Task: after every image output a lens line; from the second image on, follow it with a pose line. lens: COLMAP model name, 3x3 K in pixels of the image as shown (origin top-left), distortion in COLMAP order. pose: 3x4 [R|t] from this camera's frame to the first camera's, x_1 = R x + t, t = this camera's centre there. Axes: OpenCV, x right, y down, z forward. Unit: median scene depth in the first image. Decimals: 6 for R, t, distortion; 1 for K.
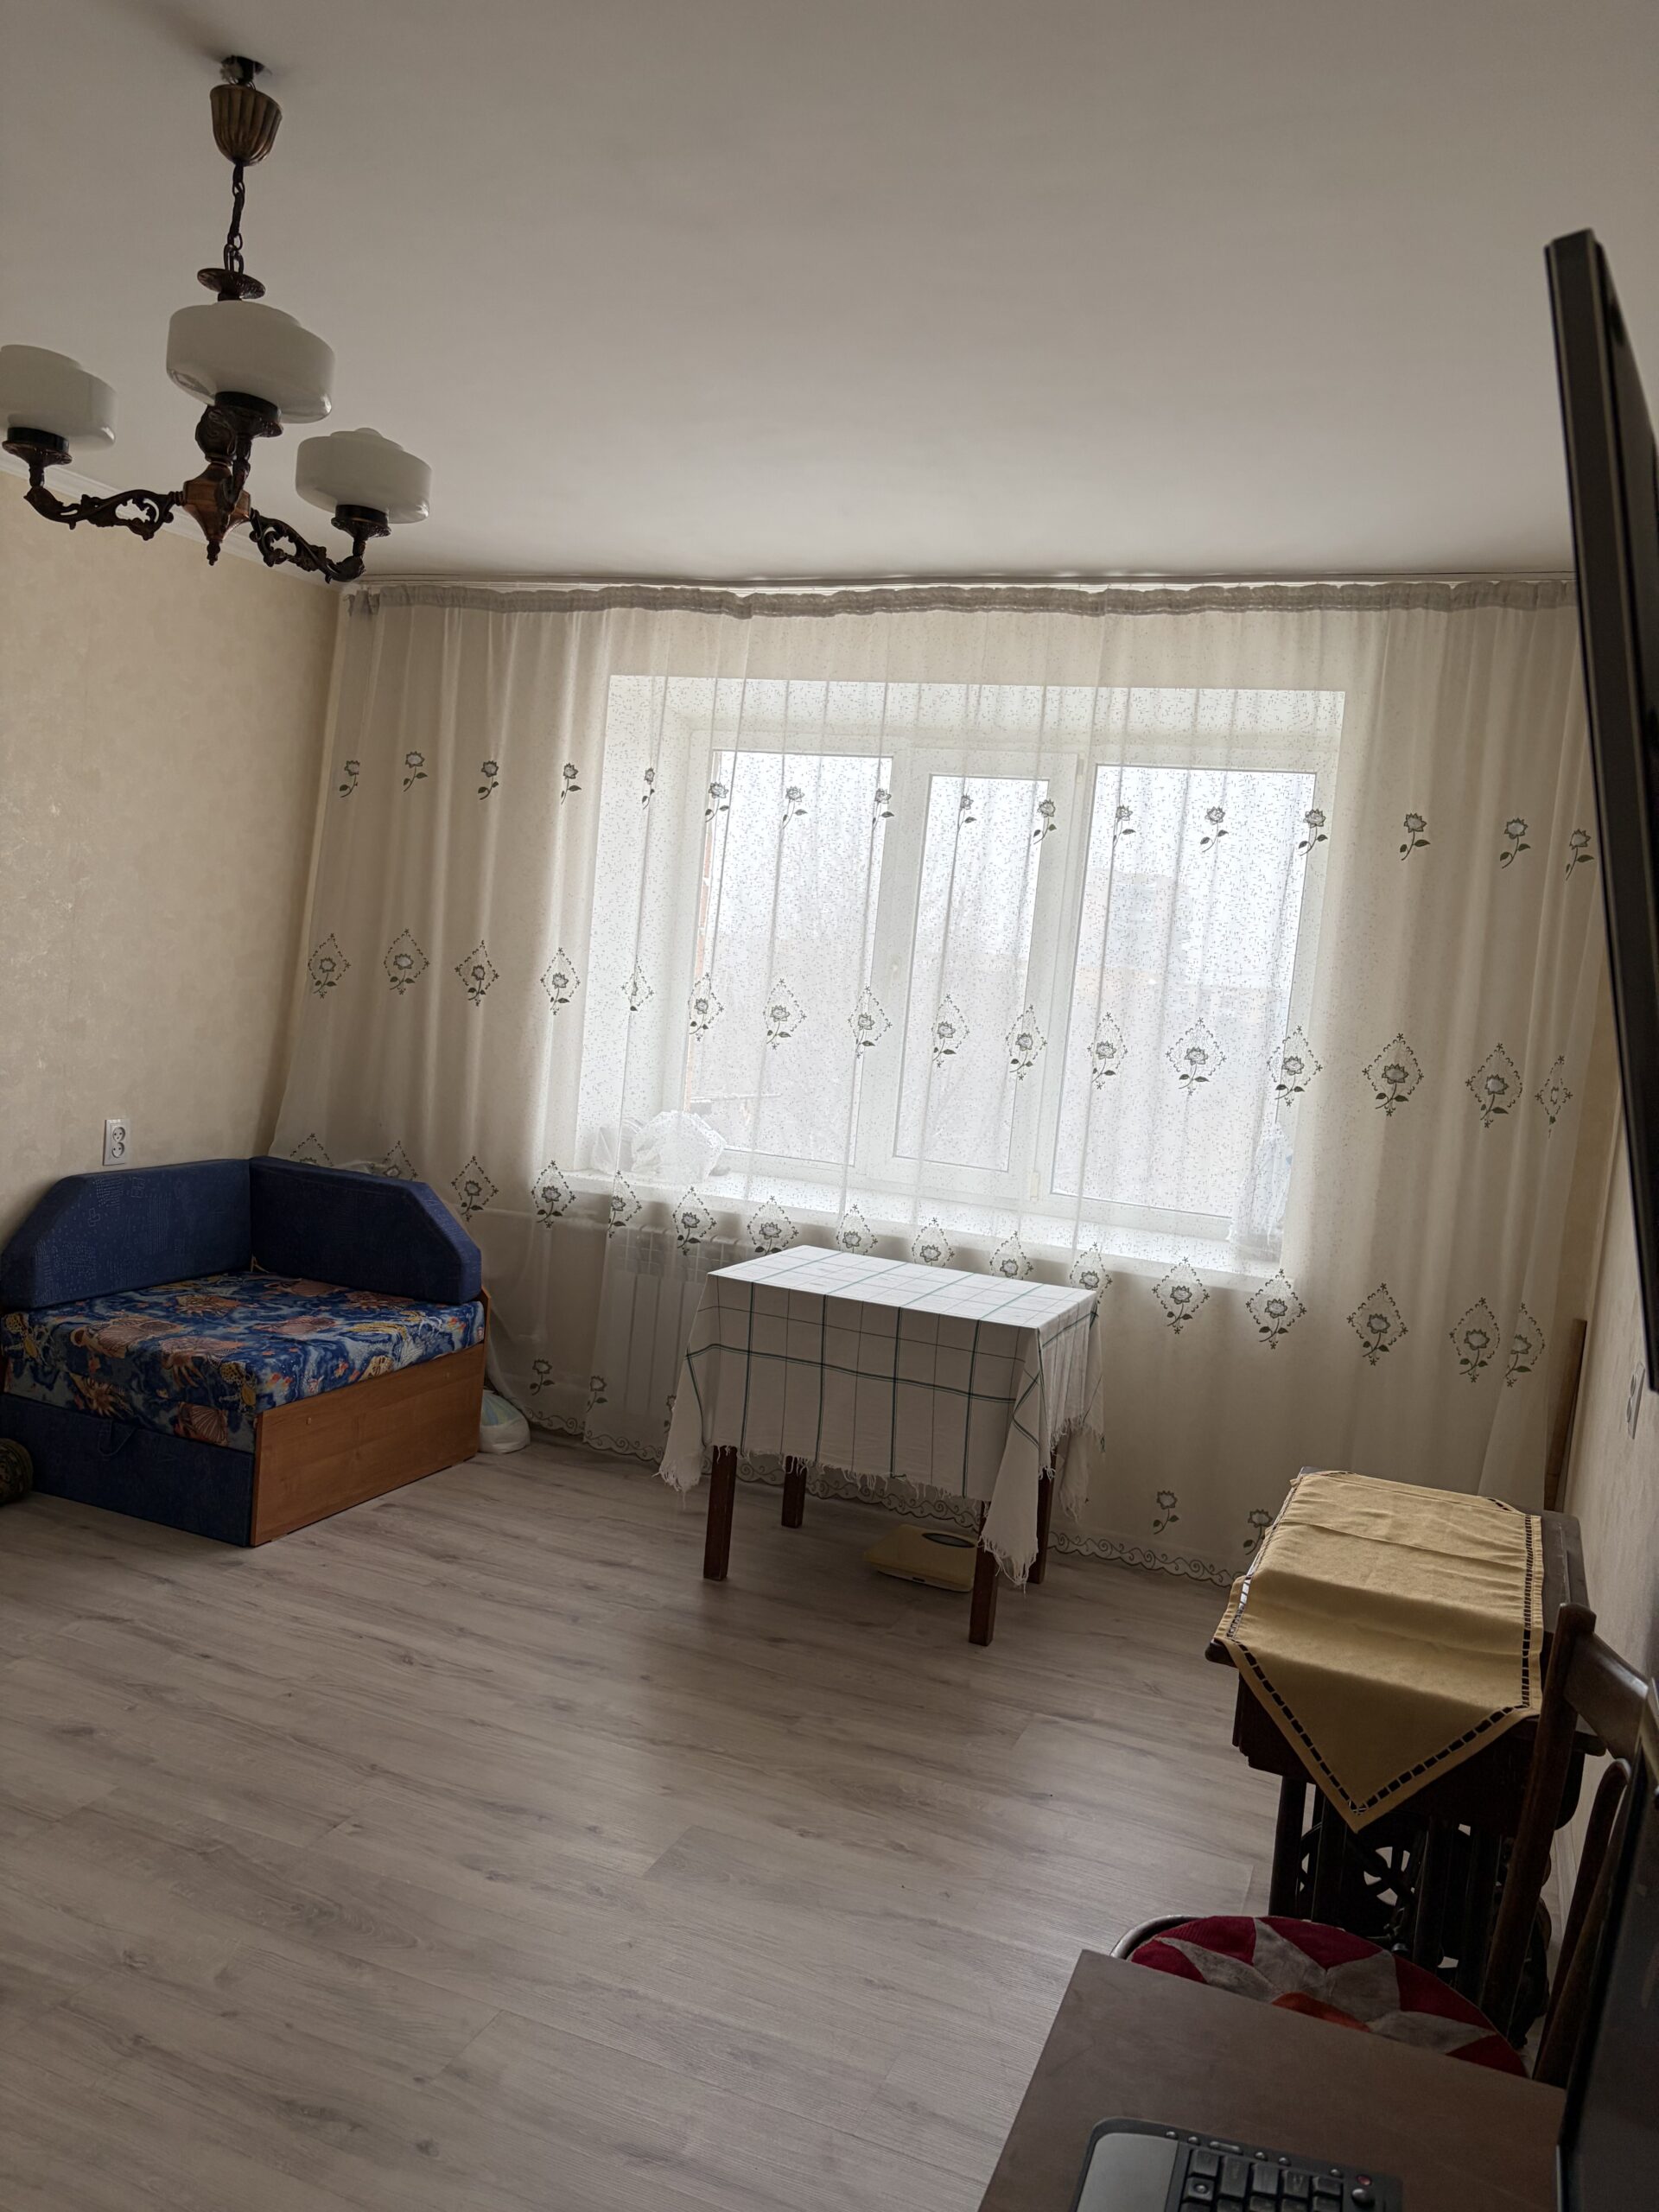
lens RADIAL K [[1673.5, 0, 839.5], [0, 1673.5, 1103.8], [0, 0, 1]] dist [0.049320, -0.050561]
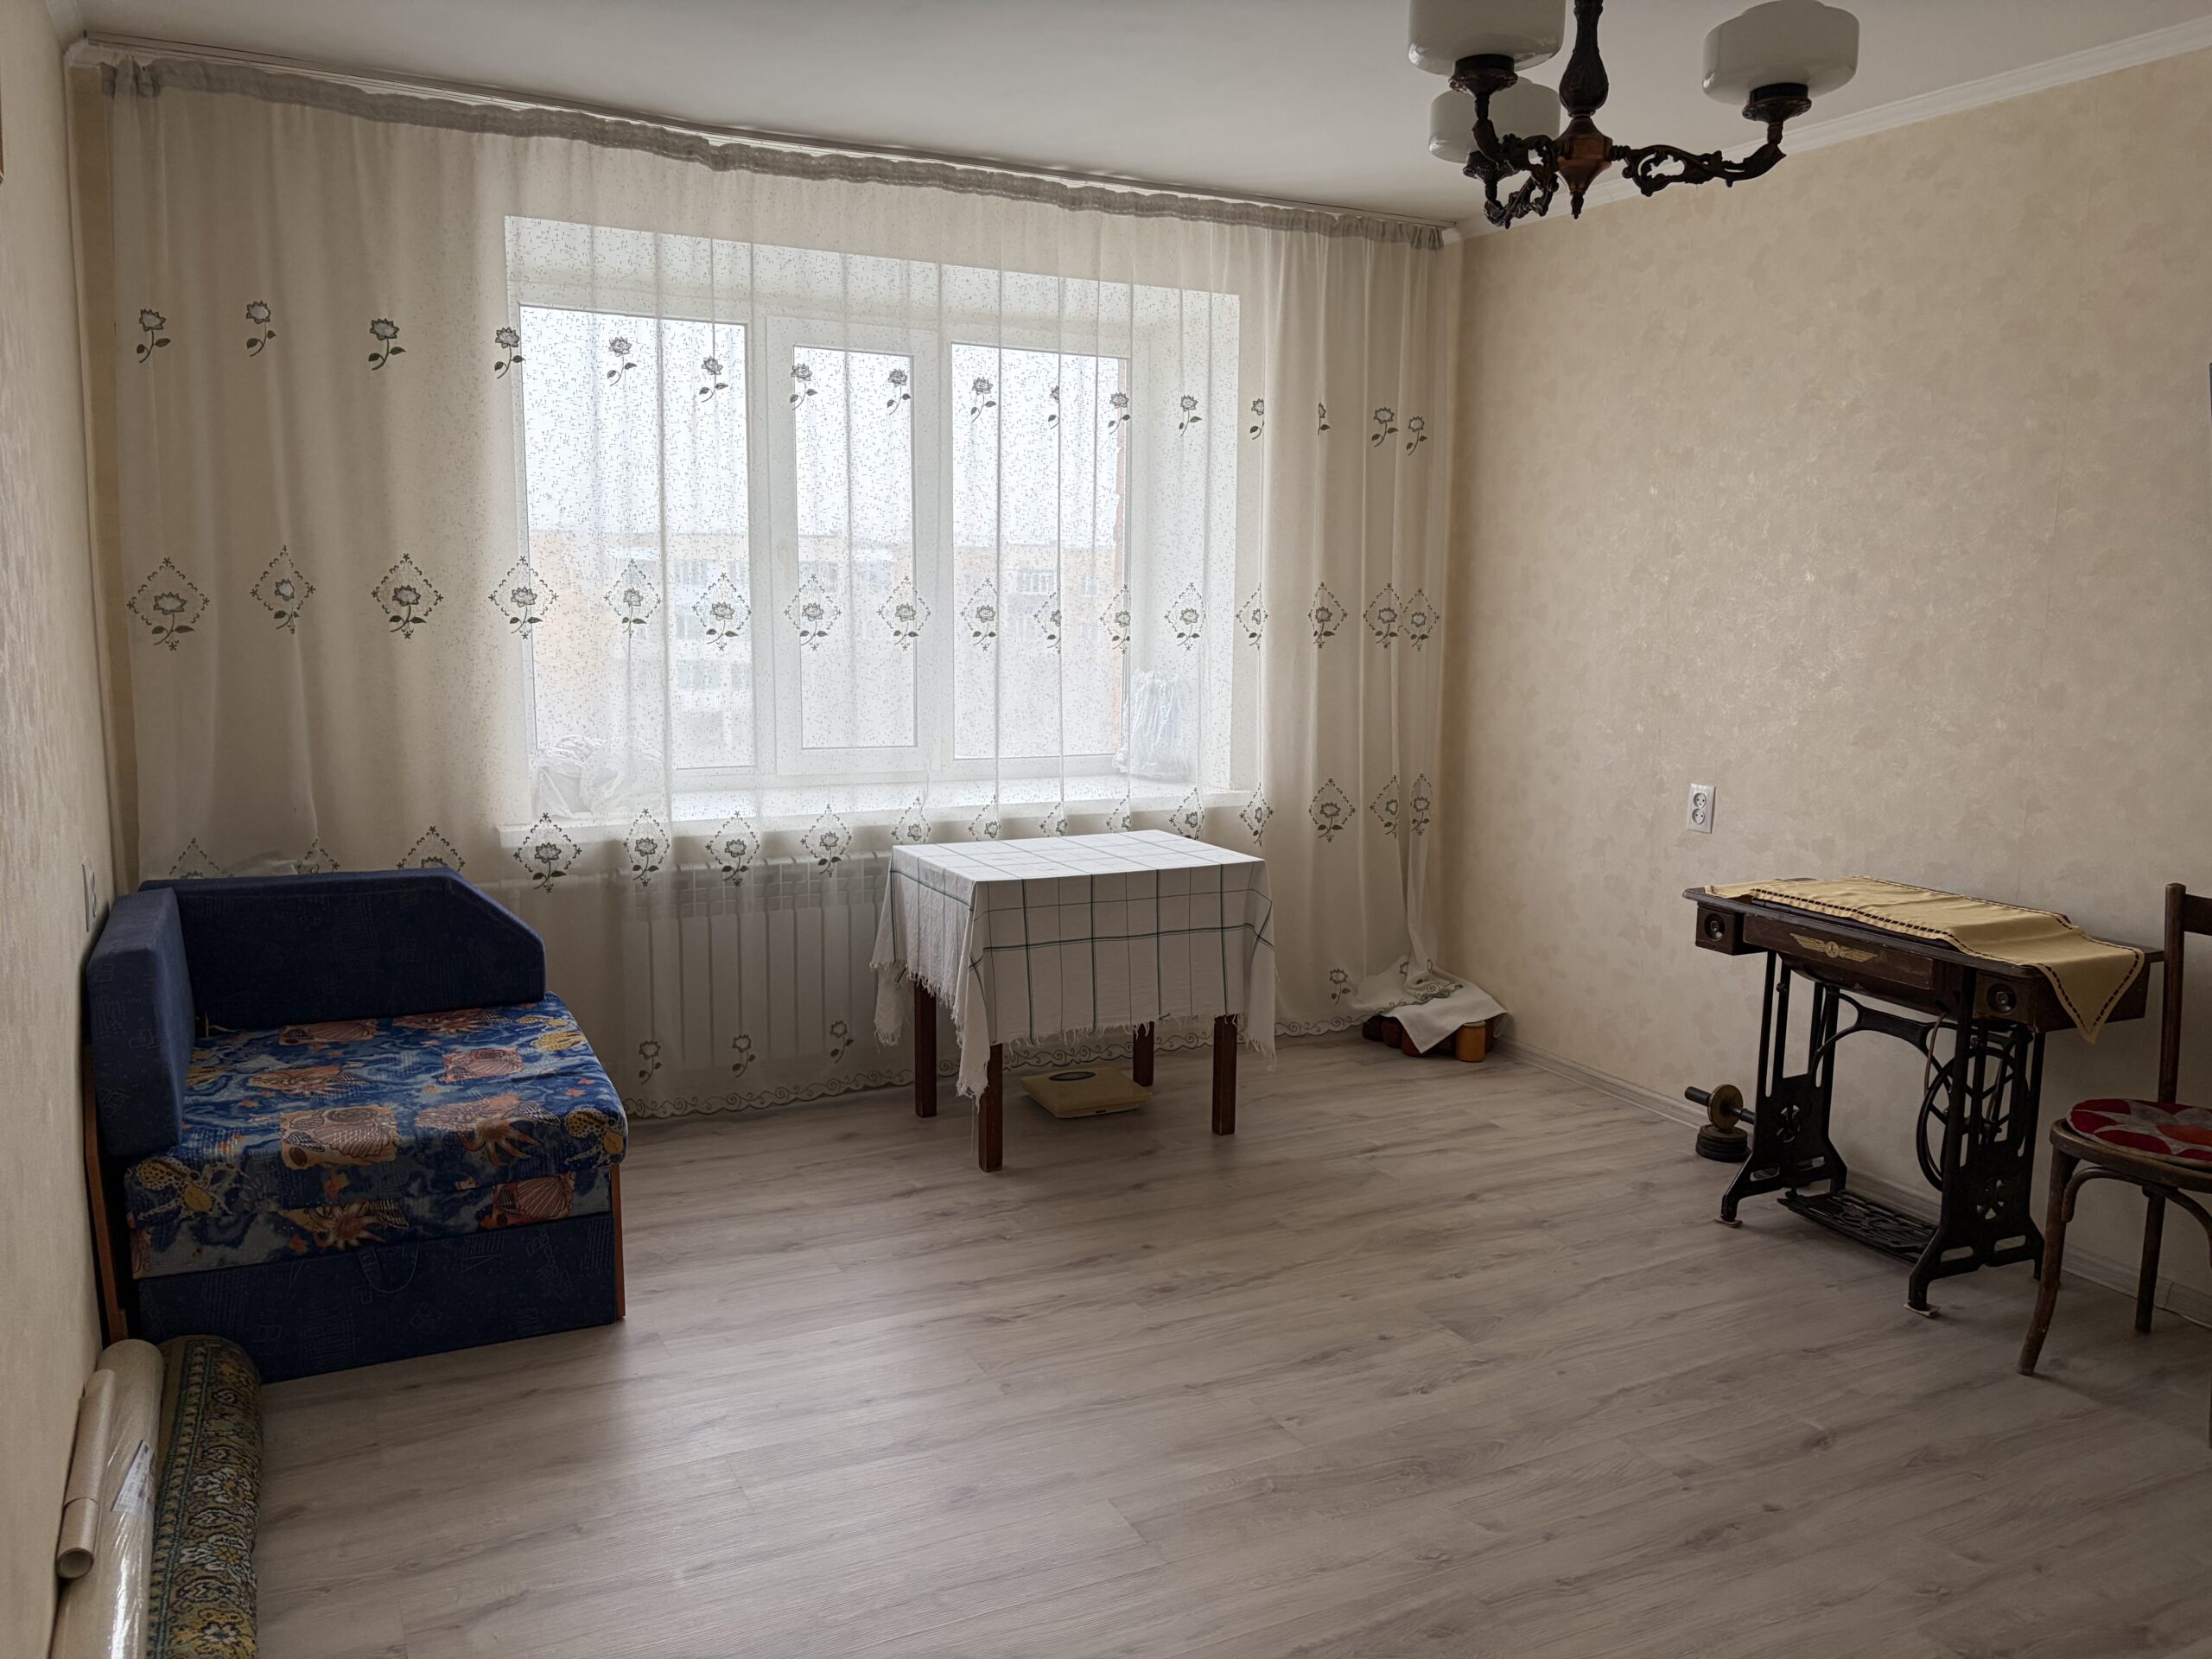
lens RADIAL K [[1673.5, 0, 1103.4], [0, 1673.5, 839.1], [0, 0, 1]] dist [0.049320, -0.050561]
pose [[0.659531, -0.195423, 0.725830, -0.678019], [0.099974, 0.979840, 0.172971, -0.080365], [-0.745000, -0.041515, 0.665772, 0.253005]]
